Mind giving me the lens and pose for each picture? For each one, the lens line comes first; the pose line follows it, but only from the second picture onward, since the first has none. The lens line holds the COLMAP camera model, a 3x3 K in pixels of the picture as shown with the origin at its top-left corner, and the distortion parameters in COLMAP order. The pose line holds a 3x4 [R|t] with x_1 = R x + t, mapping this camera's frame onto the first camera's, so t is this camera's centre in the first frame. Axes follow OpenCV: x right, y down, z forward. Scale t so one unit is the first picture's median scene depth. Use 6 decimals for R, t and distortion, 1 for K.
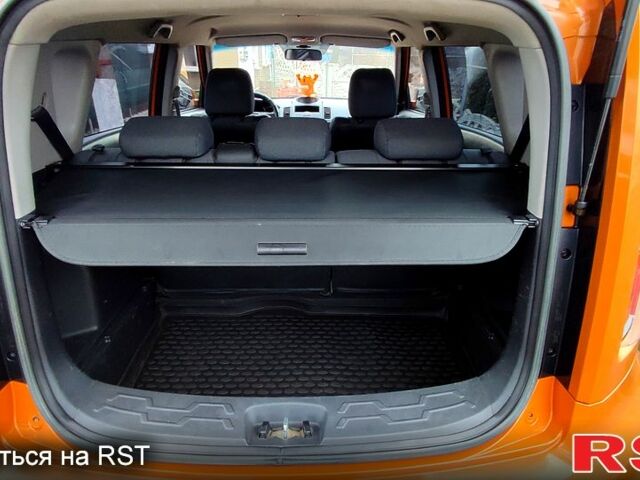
lens RADIAL K [[383.1, 0, 320.0], [0, 383.1, 240.0], [0, 0, 1]] dist [0.003473, 0.001955]
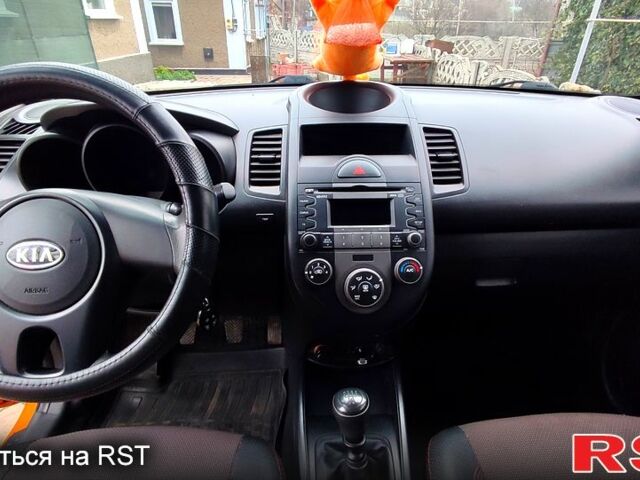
lens RADIAL K [[383.1, 0, 320.0], [0, 383.1, 240.0], [0, 0, 1]] dist [0.003473, 0.001955]
pose [[0.999962, -0.008068, -0.003278, -0.140634], [0.008223, 0.998694, 0.050418, -0.765758], [0.002867, -0.050443, 0.998723, 2.010317]]
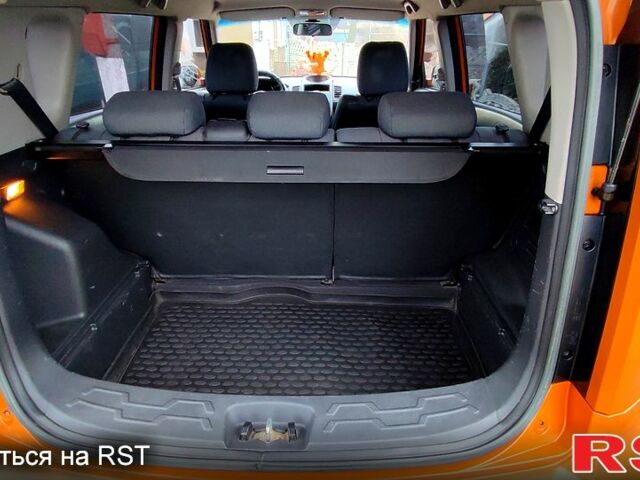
lens RADIAL K [[383.1, 0, 320.0], [0, 383.1, 240.0], [0, 0, 1]] dist [0.003473, 0.001955]
pose [[0.999178, 0.011346, -0.038906, 0.041440], [-0.009731, 0.999093, 0.041452, -0.003013], [0.039341, -0.041039, 0.998383, 0.067436]]
